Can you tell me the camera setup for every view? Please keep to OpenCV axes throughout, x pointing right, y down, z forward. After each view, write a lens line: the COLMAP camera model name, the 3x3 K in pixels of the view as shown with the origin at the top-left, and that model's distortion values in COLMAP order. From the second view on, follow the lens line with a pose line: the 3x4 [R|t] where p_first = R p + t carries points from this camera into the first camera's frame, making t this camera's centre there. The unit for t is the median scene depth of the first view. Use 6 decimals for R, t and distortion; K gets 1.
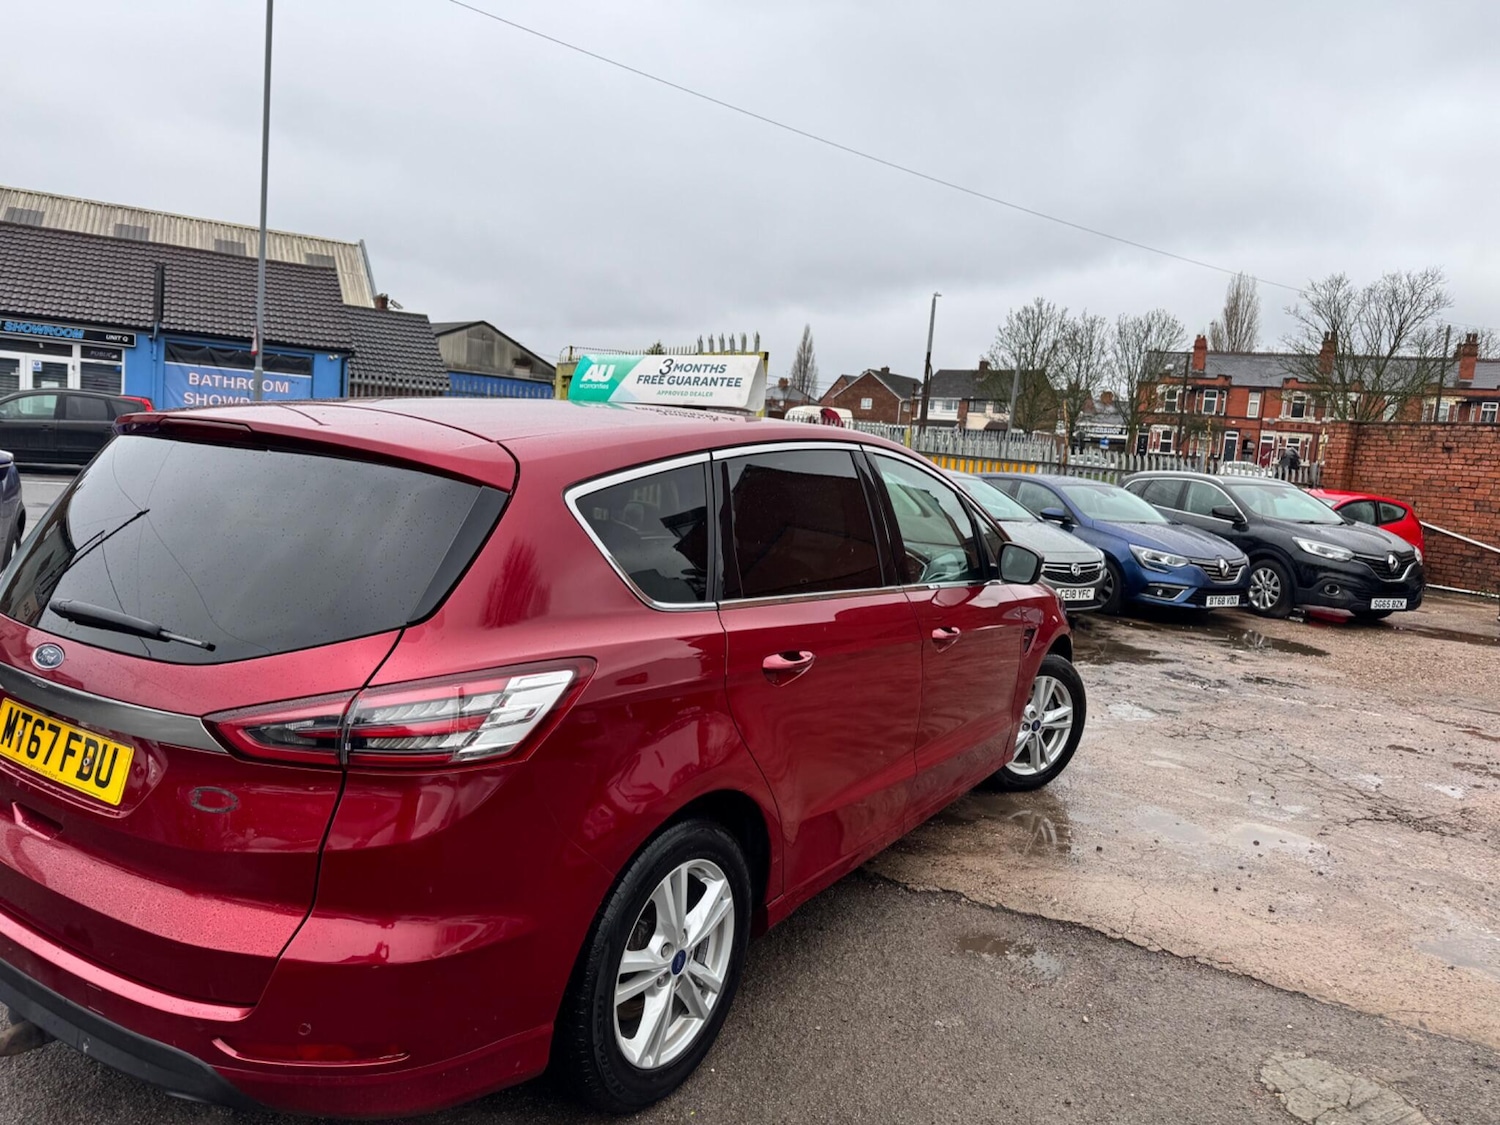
lens RADIAL K [[1058.2, 0, 745.2], [0, 1058.2, 556.0], [0, 0, 1]] dist [0.046140, -0.056040]
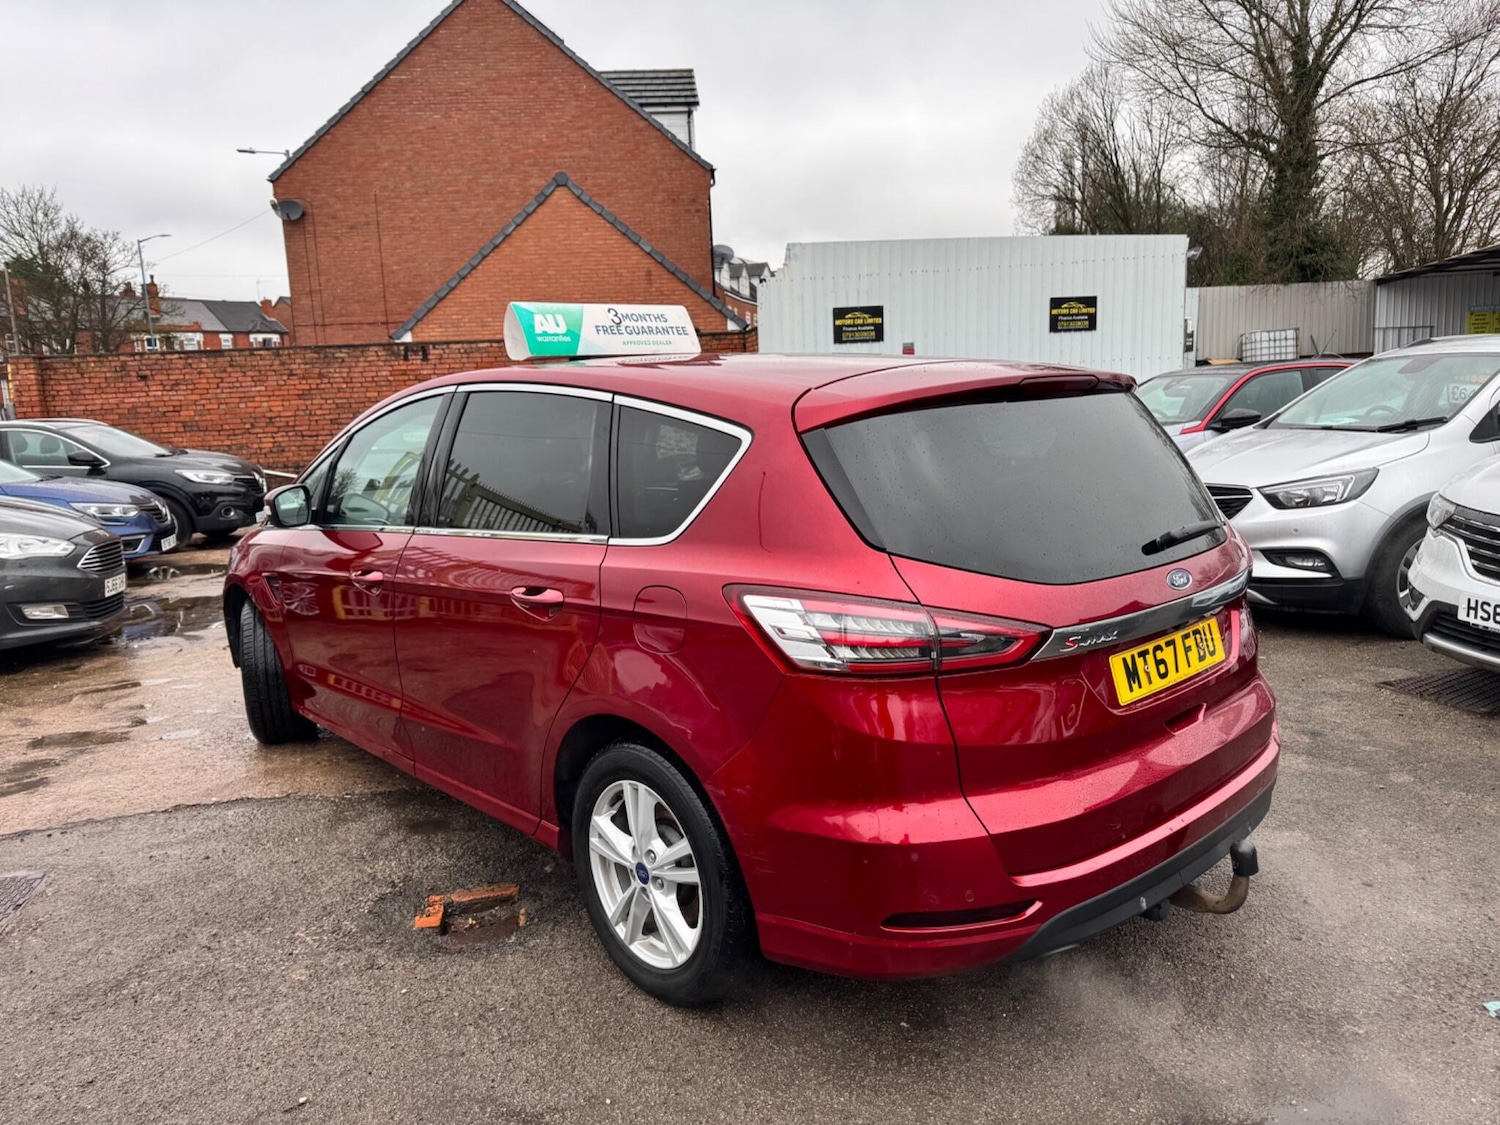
lens RADIAL K [[1064.8, 0, 742.4], [0, 1064.8, 561.2], [0, 0, 1]] dist [0.029922, -0.034905]
pose [[0.266699, -0.230416, 0.935831, -0.231198], [0.165451, 0.967532, 0.191071, -0.028431], [-0.949472, 0.103875, 0.296162, 0.135976]]
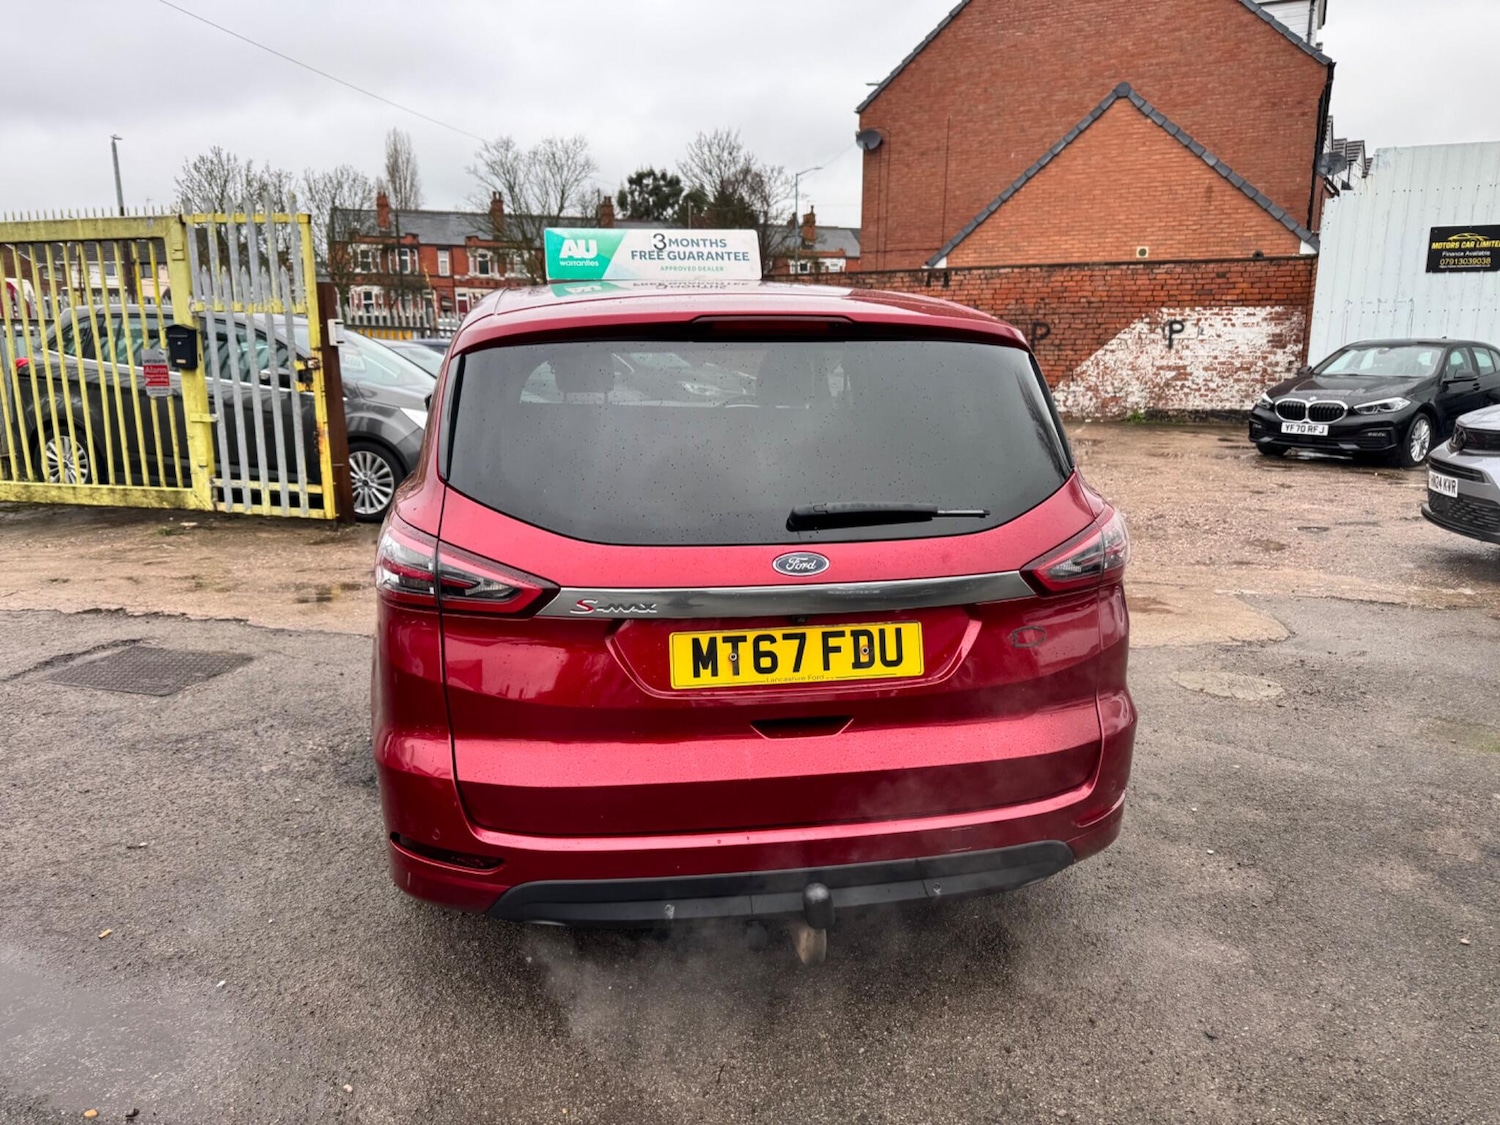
lens RADIAL K [[1055.7, 0, 738.9], [0, 1055.7, 564.0], [0, 0, 1]] dist [0.039794, -0.050486]
pose [[0.746264, -0.207819, 0.632378, -0.161468], [0.121844, 0.976611, 0.177157, -0.010557], [-0.654404, -0.055155, 0.754131, 0.036870]]
